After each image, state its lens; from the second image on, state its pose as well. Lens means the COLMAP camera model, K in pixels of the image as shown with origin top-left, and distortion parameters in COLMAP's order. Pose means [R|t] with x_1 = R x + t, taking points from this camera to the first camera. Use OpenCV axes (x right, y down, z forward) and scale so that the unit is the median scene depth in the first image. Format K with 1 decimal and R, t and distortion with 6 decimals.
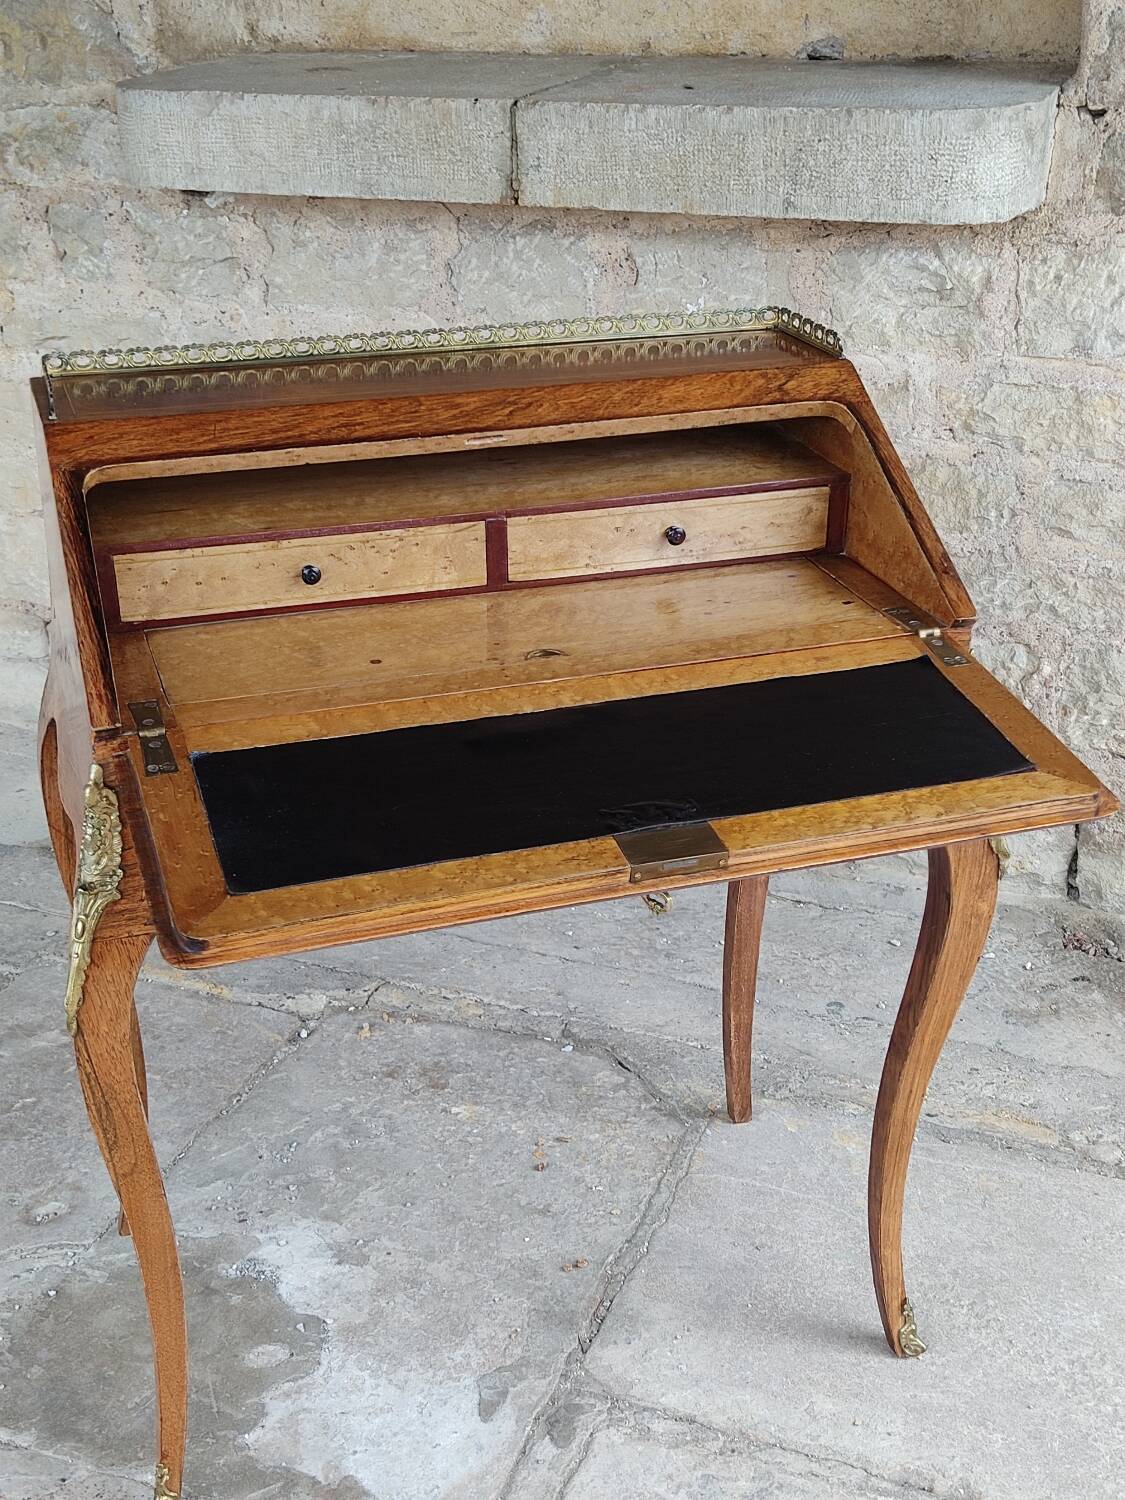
lens RADIAL K [[1839.1, 0, 564.0], [0, 1839.1, 752.4], [0, 0, 1]] dist [0.086012, -0.104673]
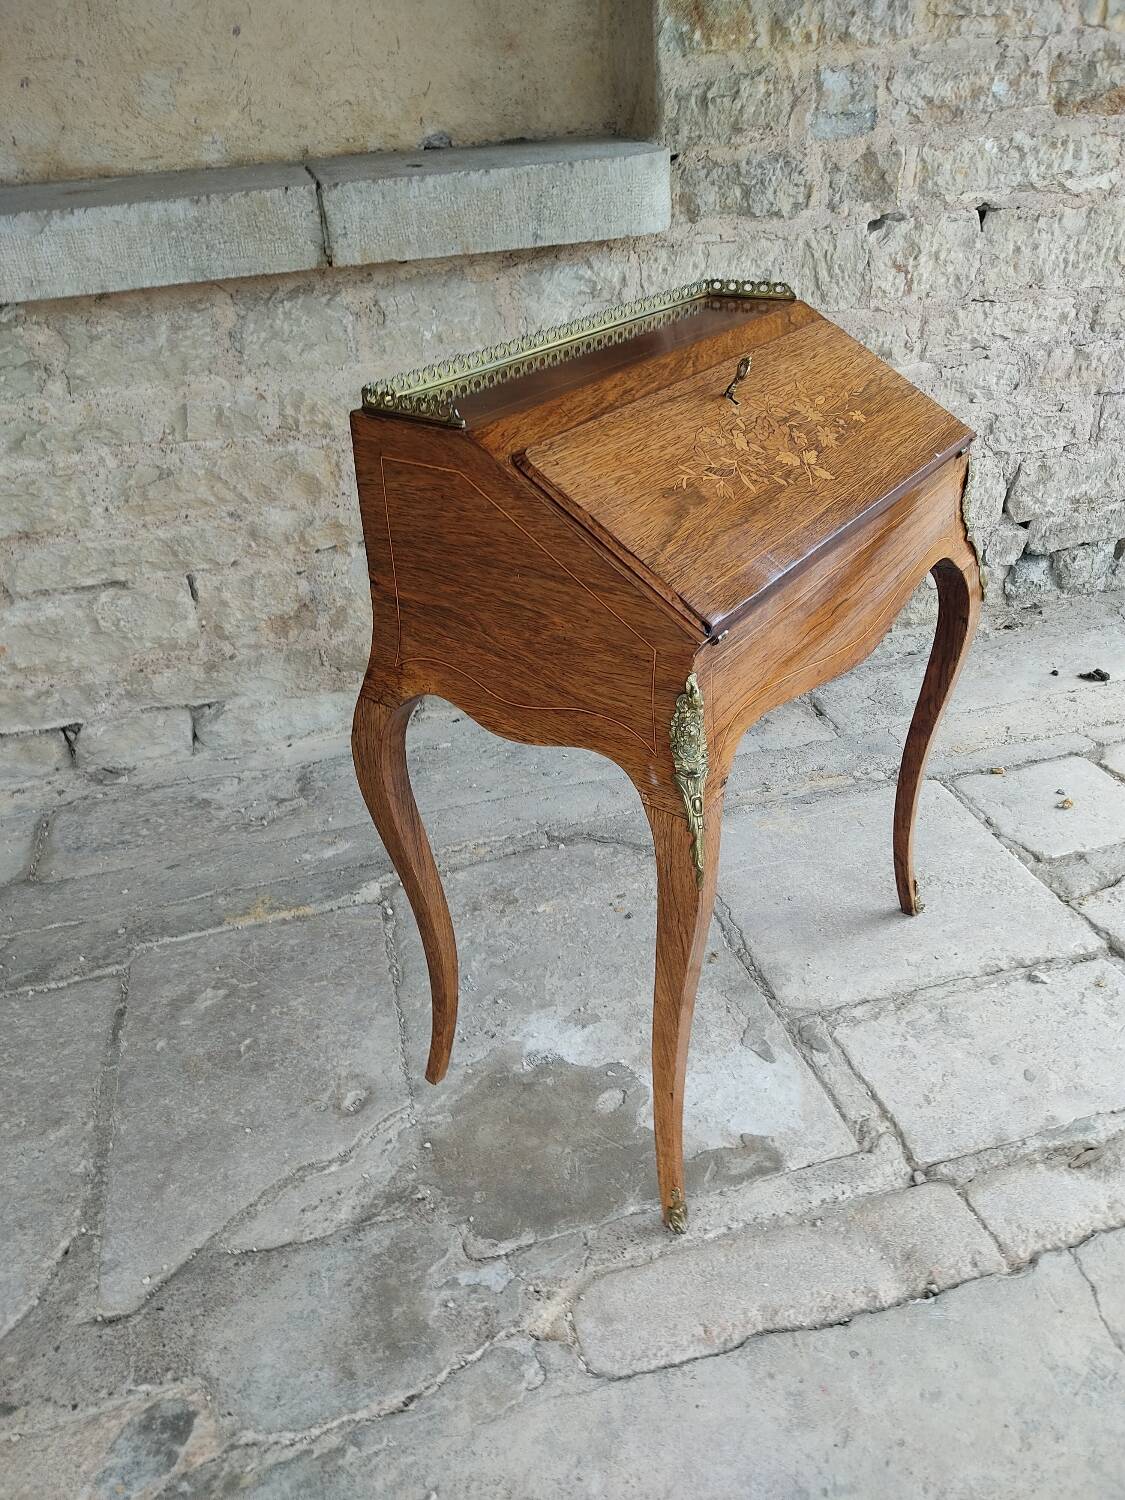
lens RADIAL K [[1126.6, 0, 568.0], [0, 1126.6, 747.5], [0, 0, 1]] dist [0.125663, -0.236836]
pose [[0.806872, -0.334307, 0.487028, -0.458666], [0.296260, 0.942284, 0.155982, -0.058542], [-0.511065, 0.018429, 0.859344, 0.253385]]
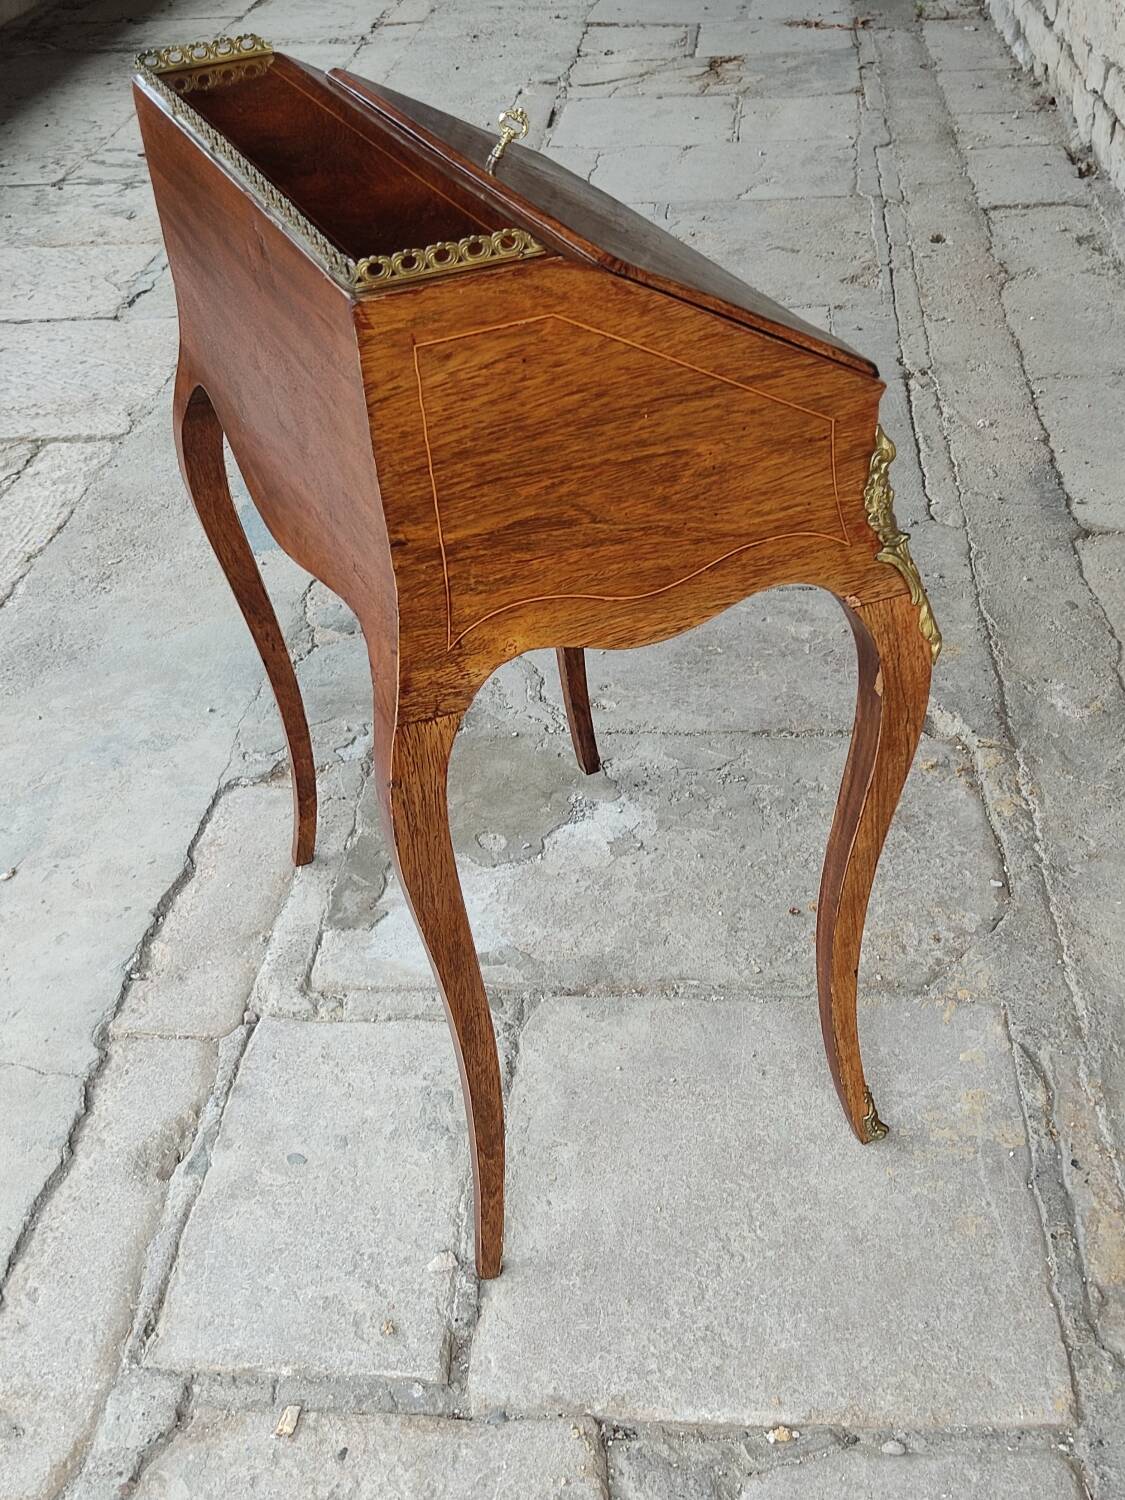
lens RADIAL K [[1850.7, 0, 562.0], [0, 1850.7, 745.7], [0, 0, 1]] dist [0.087575, -0.119693]
pose [[0.282824, 0.497398, -0.820125, 0.759566], [-0.348353, 0.849918, 0.395335, -0.215991], [0.893678, 0.173883, 0.413648, 0.461050]]
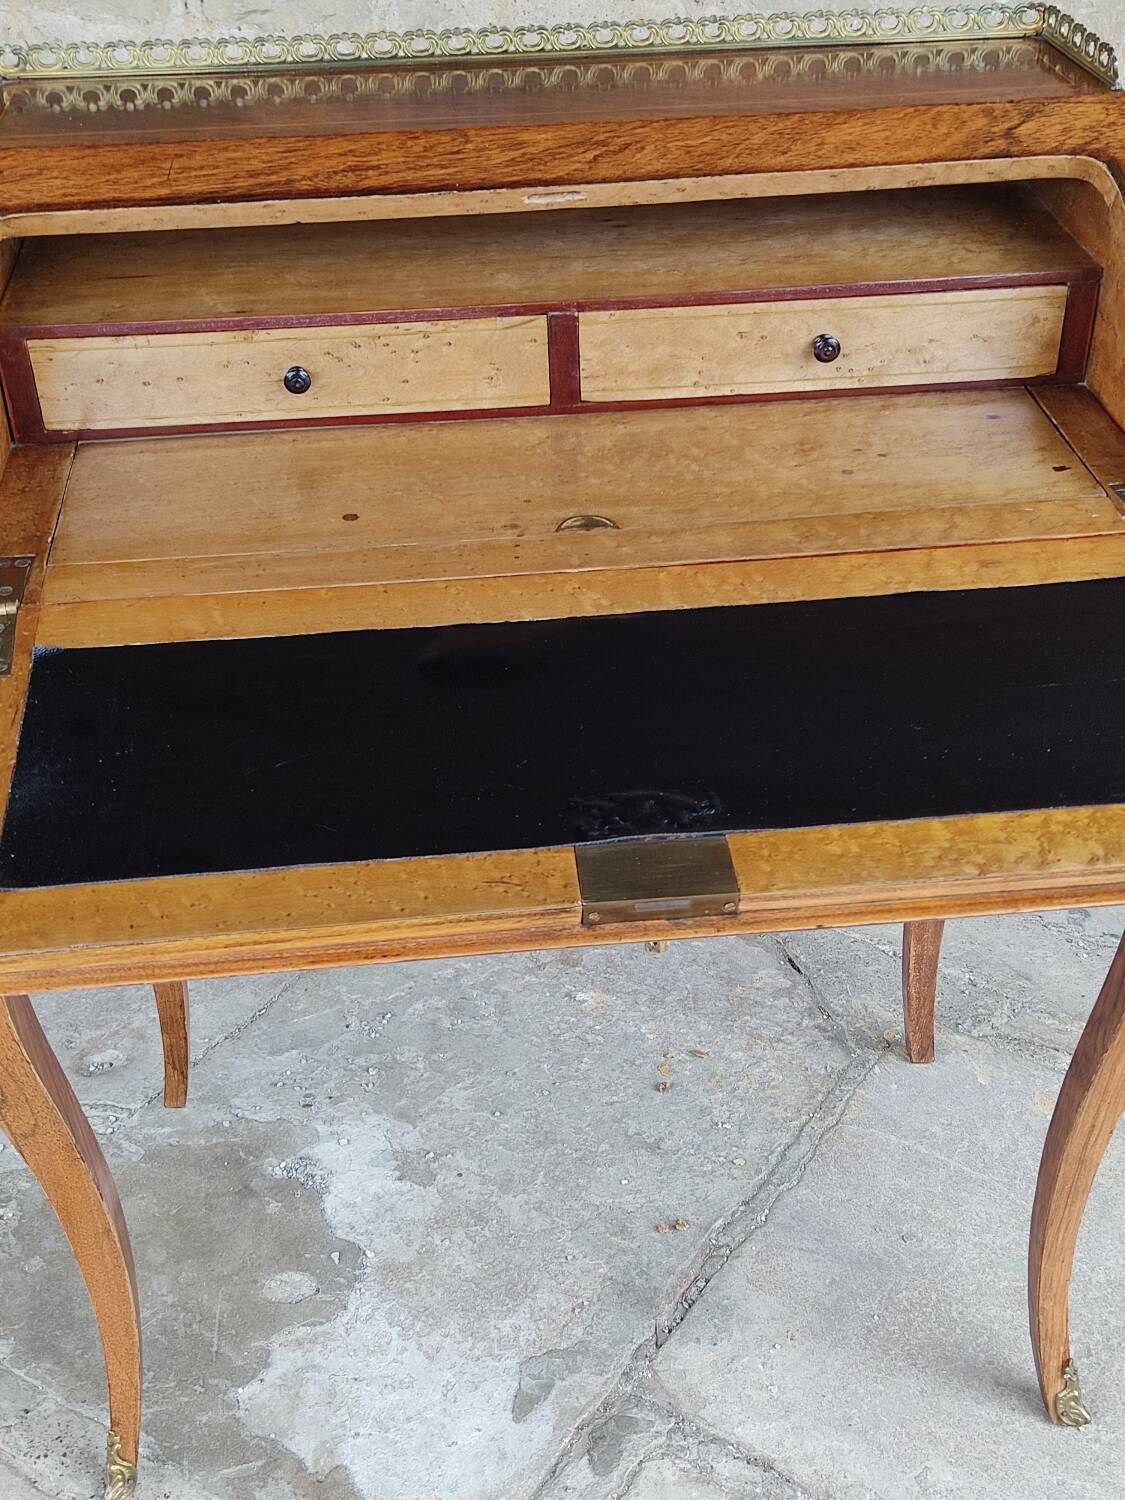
lens RADIAL K [[1839.1, 0, 564.0], [0, 1839.1, 752.4], [0, 0, 1]] dist [0.086012, -0.104673]
pose [[0.975715, 0.105827, -0.191784, 0.089403], [-0.073799, 0.983180, 0.167064, -0.060224], [0.206238, -0.148853, 0.967114, 0.216595]]
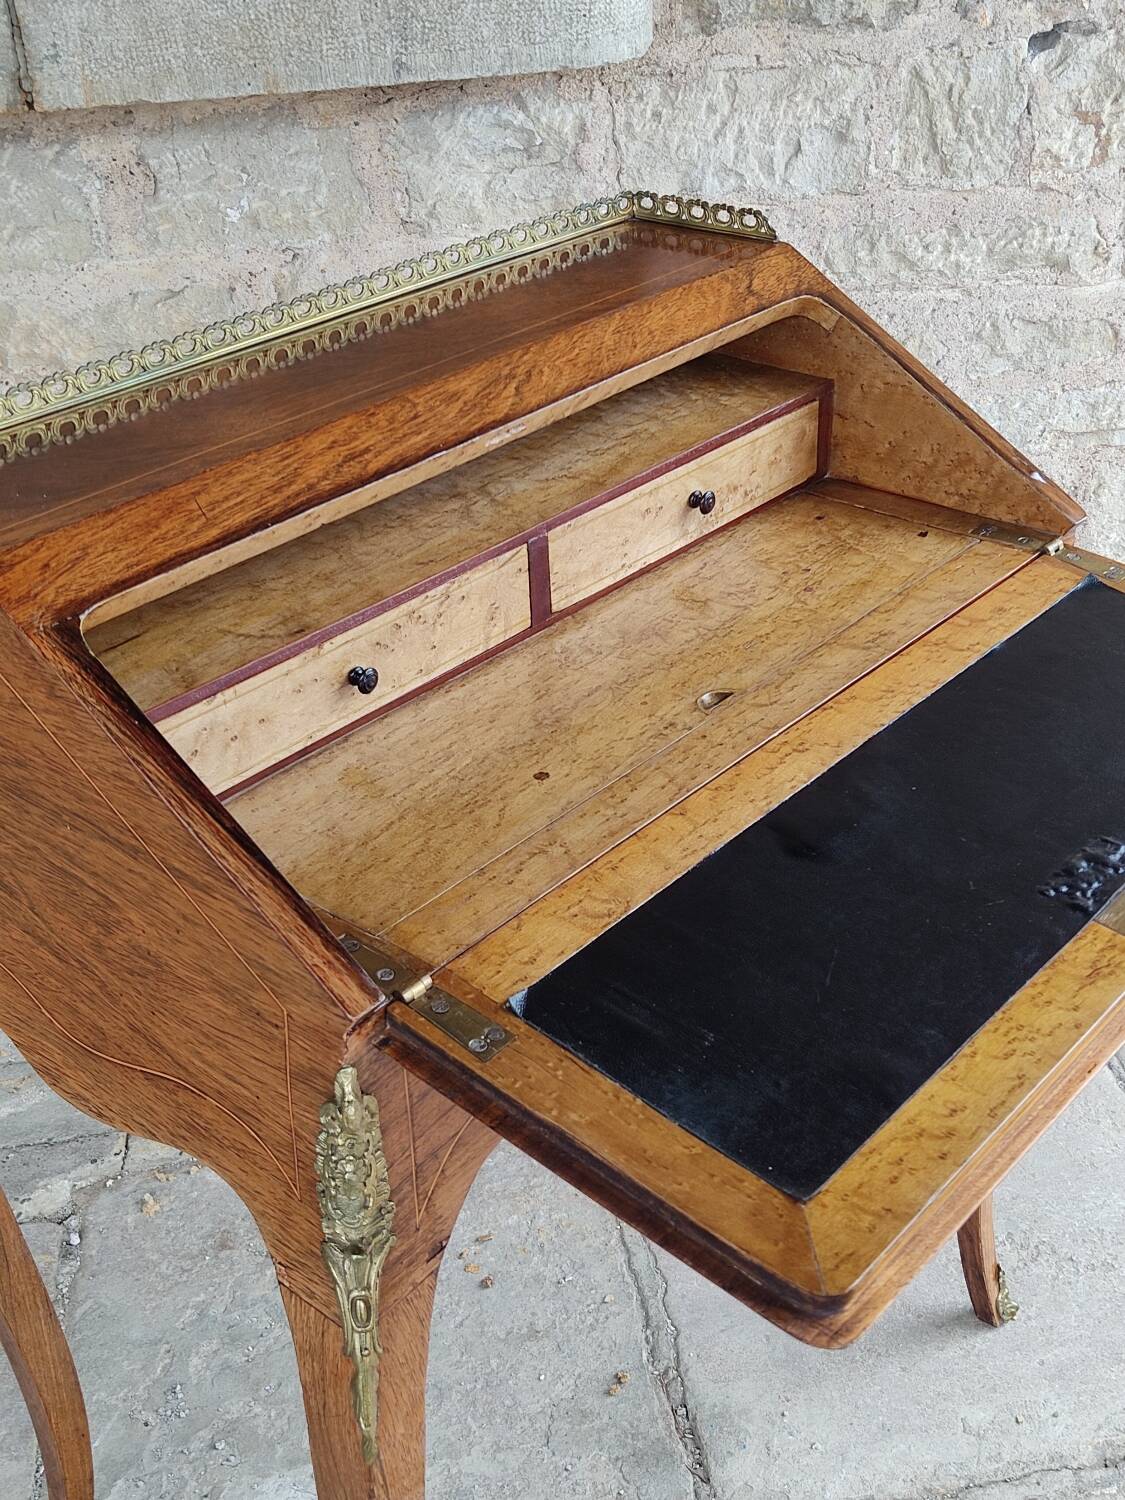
lens RADIAL K [[1839.1, 0, 564.0], [0, 1839.1, 752.4], [0, 0, 1]] dist [0.086012, -0.104673]
pose [[0.852708, -0.286725, 0.436667, -0.282974], [0.253328, 0.958005, 0.134358, -0.106405], [-0.456853, -0.003949, 0.889533, 0.258898]]
